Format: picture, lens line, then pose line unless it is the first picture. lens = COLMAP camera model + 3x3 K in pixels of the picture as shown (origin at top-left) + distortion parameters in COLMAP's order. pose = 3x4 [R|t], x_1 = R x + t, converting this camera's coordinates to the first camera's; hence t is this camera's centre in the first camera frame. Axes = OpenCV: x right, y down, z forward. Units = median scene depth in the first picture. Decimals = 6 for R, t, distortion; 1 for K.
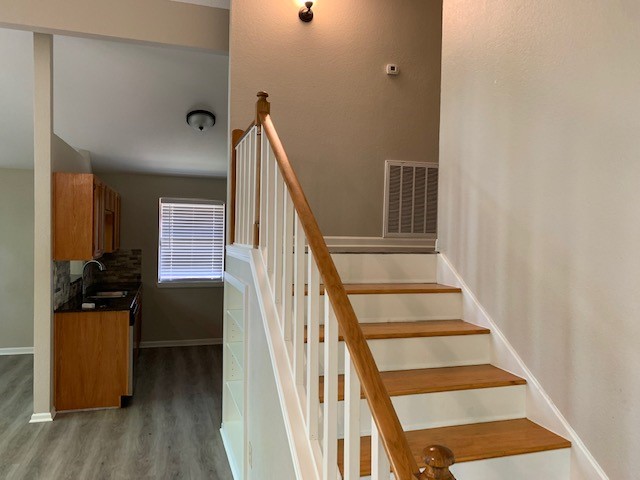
lens RADIAL K [[483.9, 0, 310.1], [0, 483.9, 241.1], [0, 0, 1]] dist [0.008816, -0.013440]
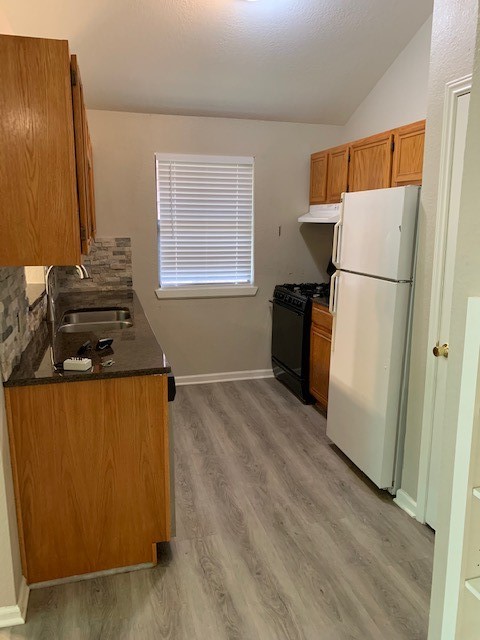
lens RADIAL K [[483.9, 0, 251.8], [0, 483.9, 317.0], [0, 0, 1]] dist [0.008816, -0.013440]
pose [[0.999978, -0.006182, -0.002379, -0.269034], [0.006509, 0.983705, 0.179675, 0.008268], [0.001229, -0.179686, 0.983723, 0.516103]]
